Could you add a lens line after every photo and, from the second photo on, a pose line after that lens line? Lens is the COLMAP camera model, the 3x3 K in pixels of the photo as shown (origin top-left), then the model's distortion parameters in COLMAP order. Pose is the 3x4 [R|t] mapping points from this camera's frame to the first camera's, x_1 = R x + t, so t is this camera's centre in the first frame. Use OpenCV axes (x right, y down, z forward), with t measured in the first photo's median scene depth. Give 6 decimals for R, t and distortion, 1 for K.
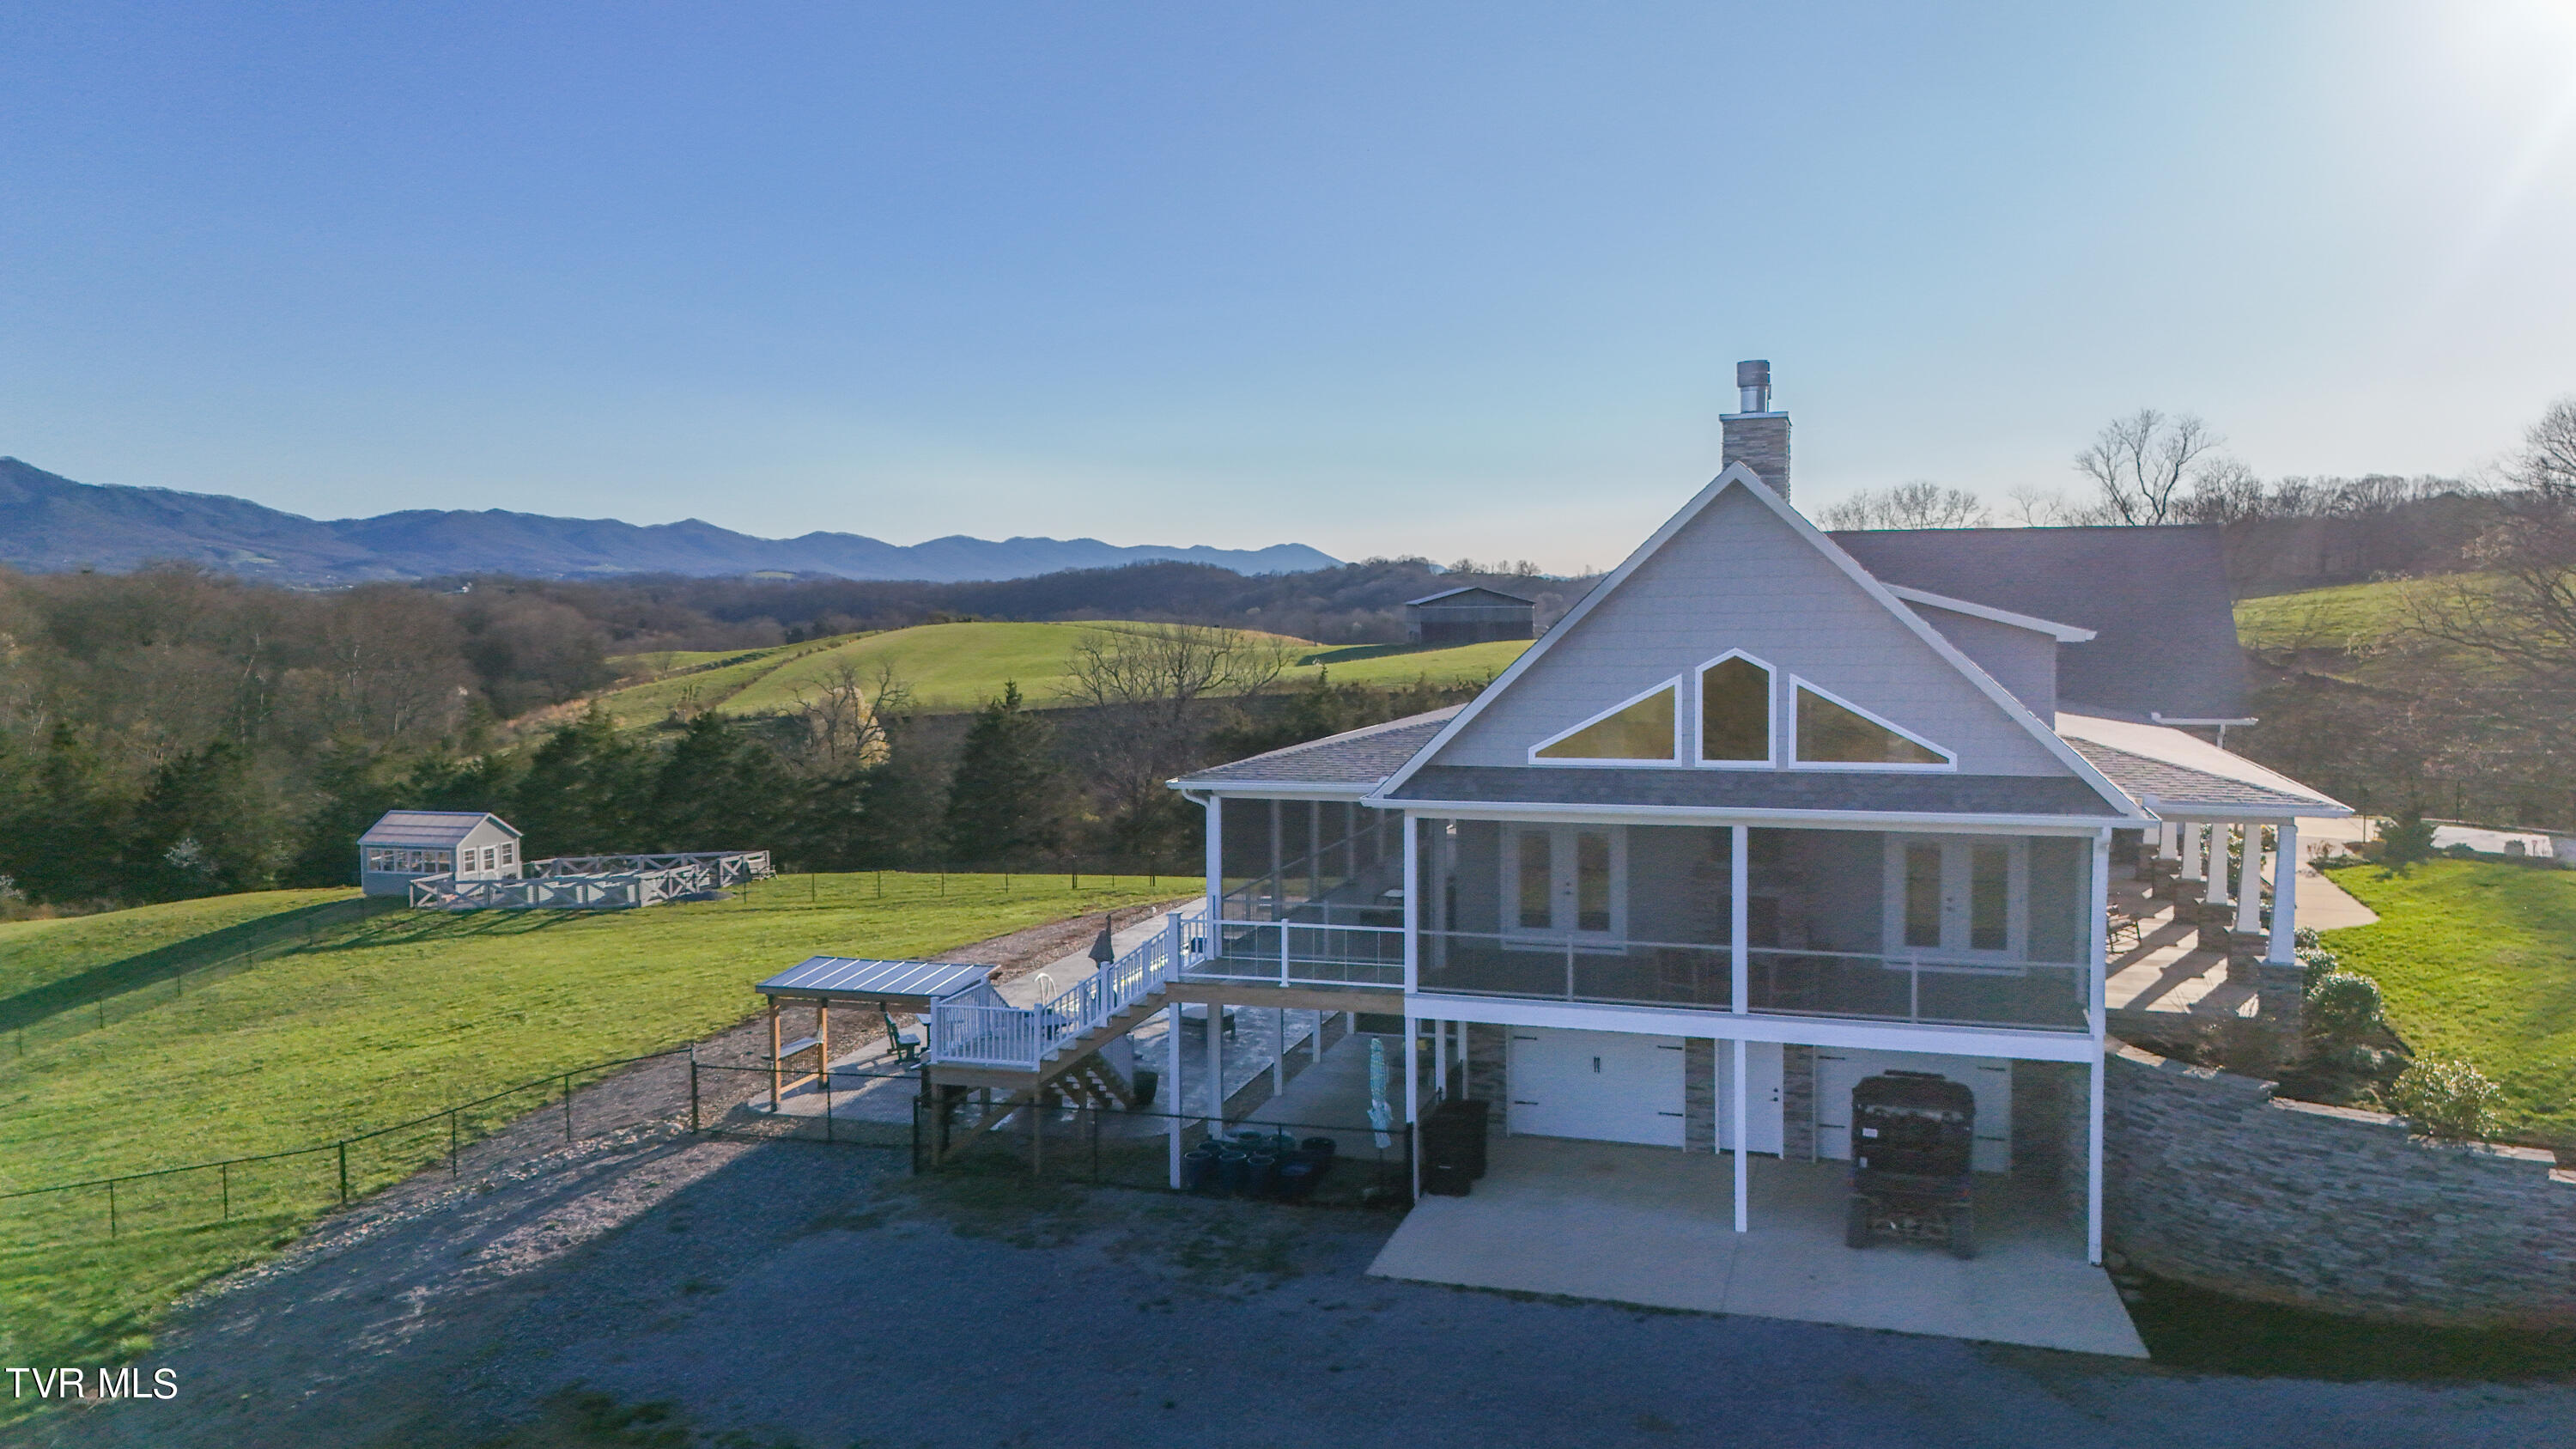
lens RADIAL K [[1871.9, 0, 1300.5], [0, 1871.9, 739.5], [0, 0, 1]] dist [0.033060, -0.020654]
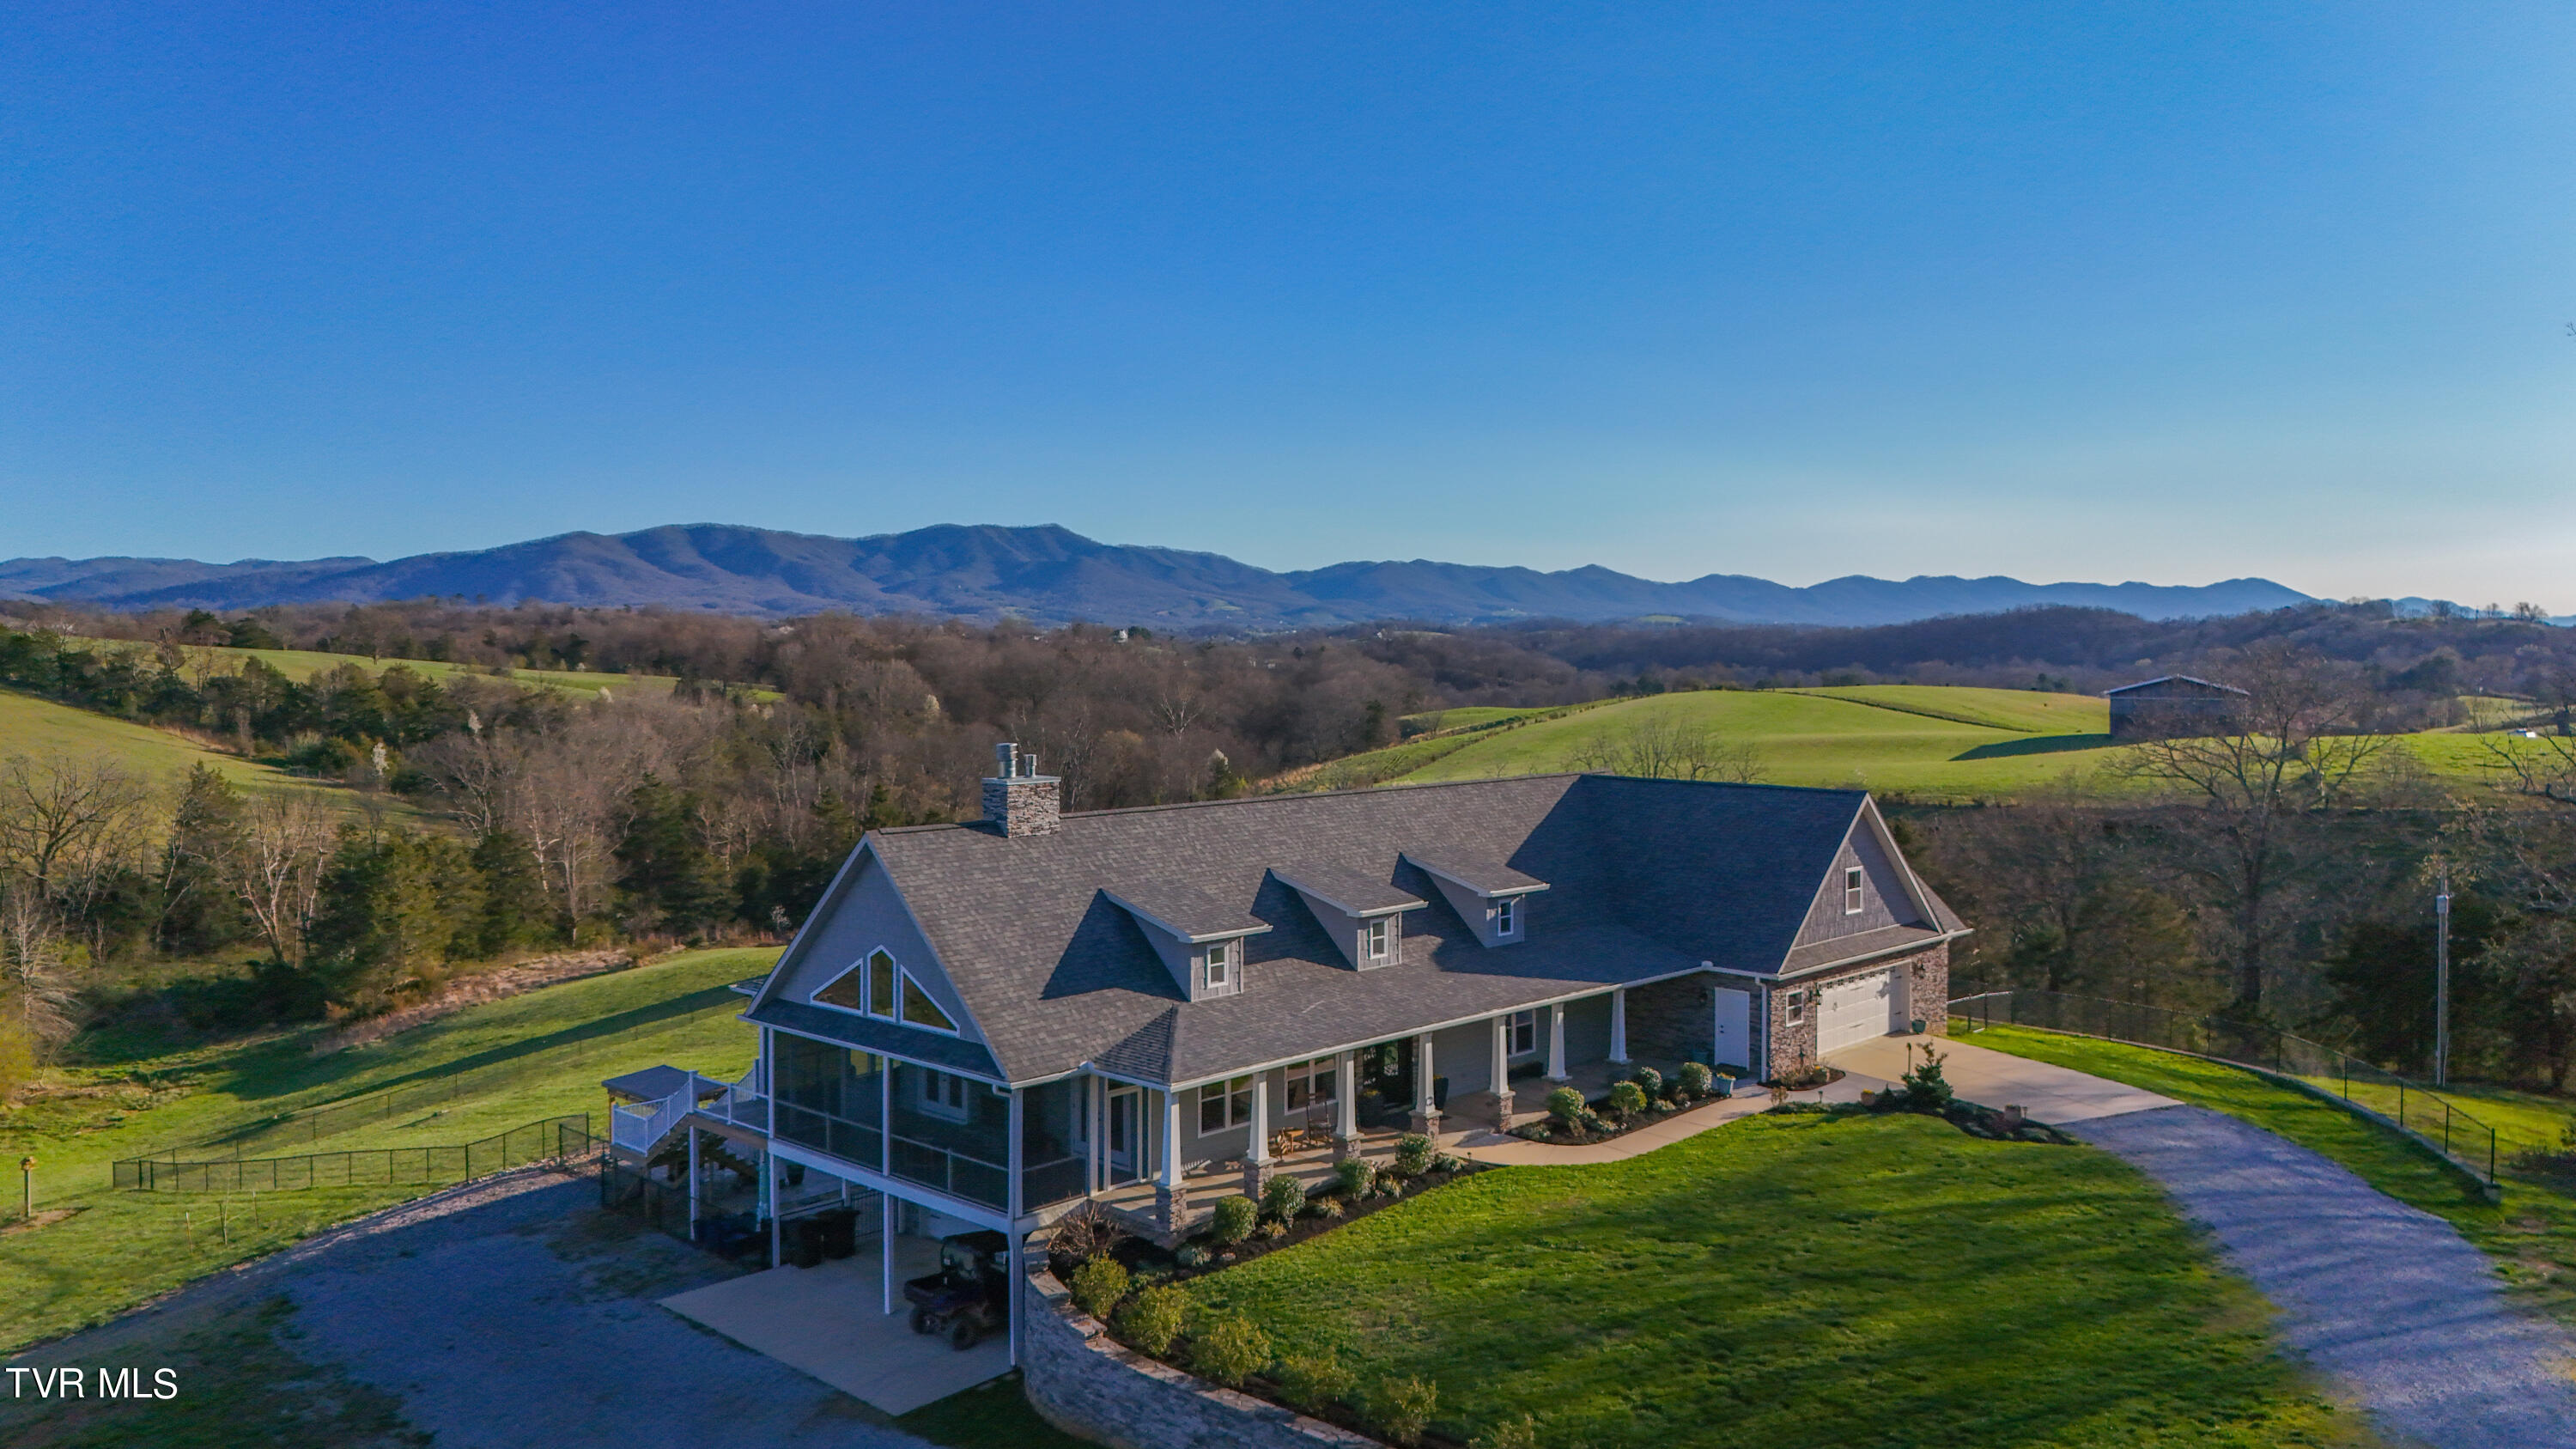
lens RADIAL K [[1871.9, 0, 1298.6], [0, 1871.9, 726.1], [0, 0, 1]] dist [0.033060, -0.020654]
pose [[0.892042, 0.023338, -0.451350, 0.004783], [-0.036429, 0.999129, -0.020336, -0.000815], [0.450482, 0.034583, 0.892115, -0.001018]]
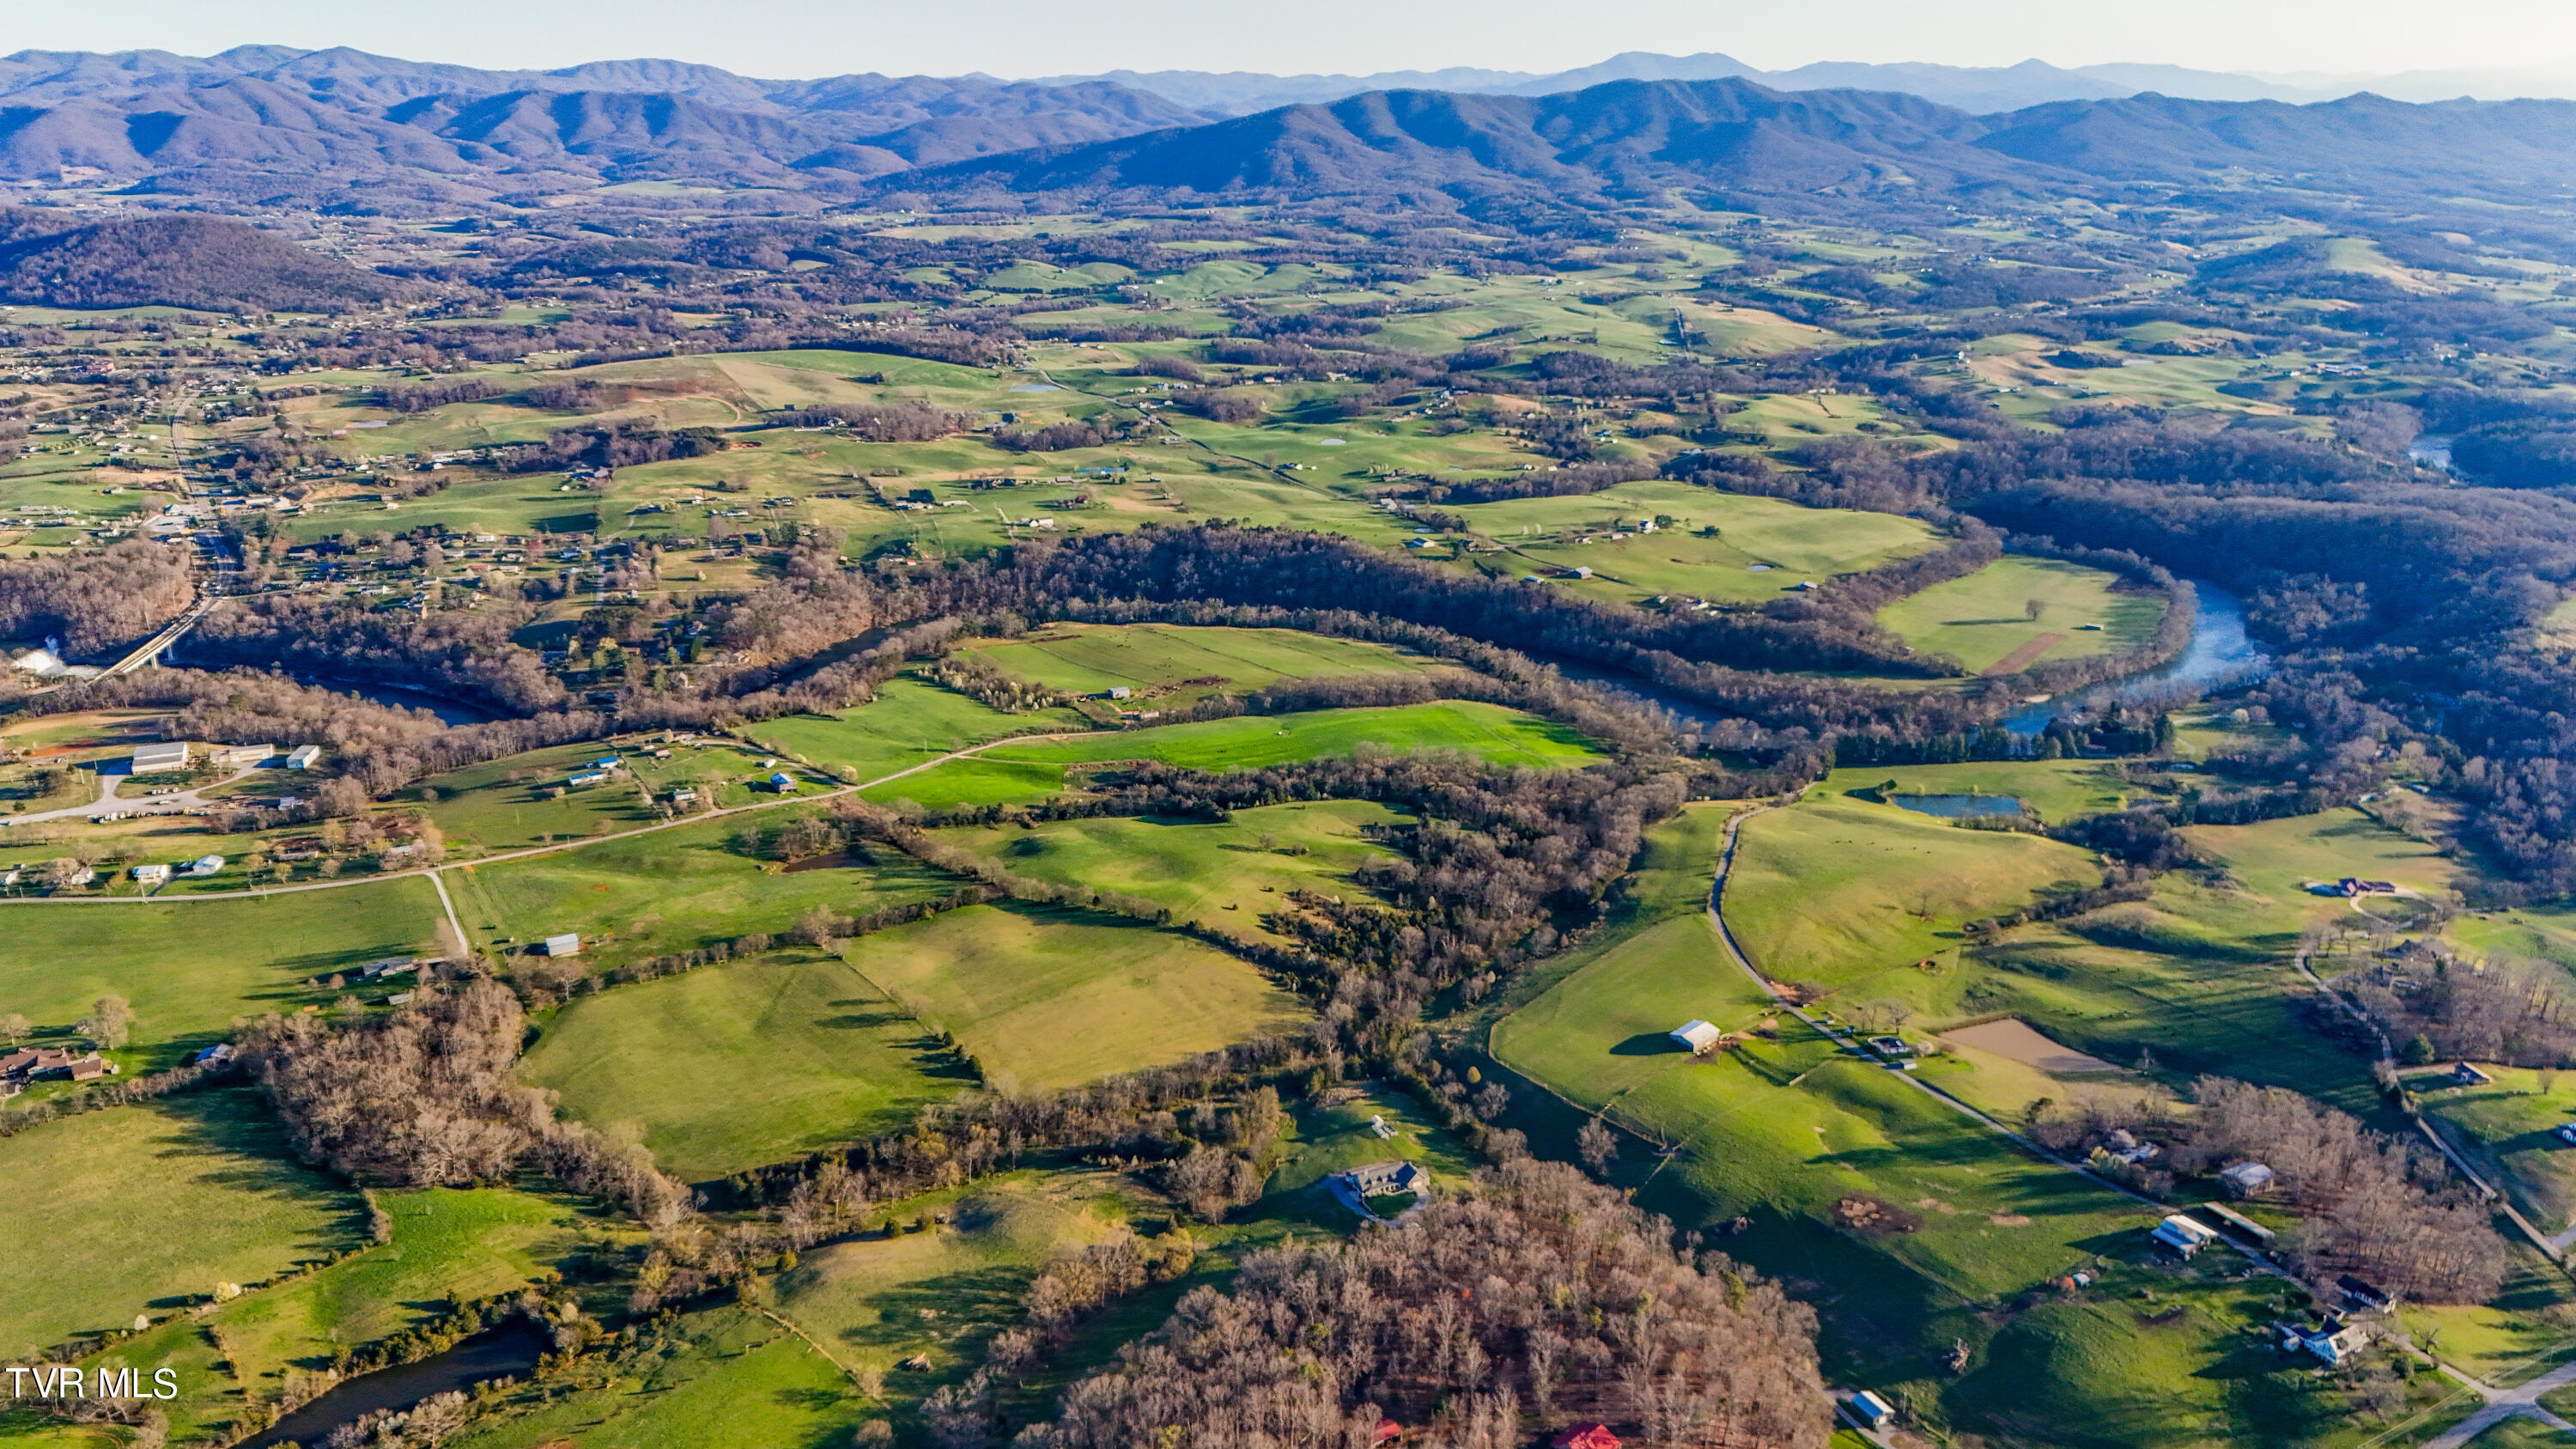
lens RADIAL K [[1871.9, 0, 1294.9], [0, 1871.9, 725.0], [0, 0, 1]] dist [0.033060, -0.020654]
pose [[0.675283, 0.240172, -0.697359, 0.070897], [-0.063799, 0.960974, 0.269183, -0.056938], [0.734794, -0.137284, 0.664252, -0.071635]]
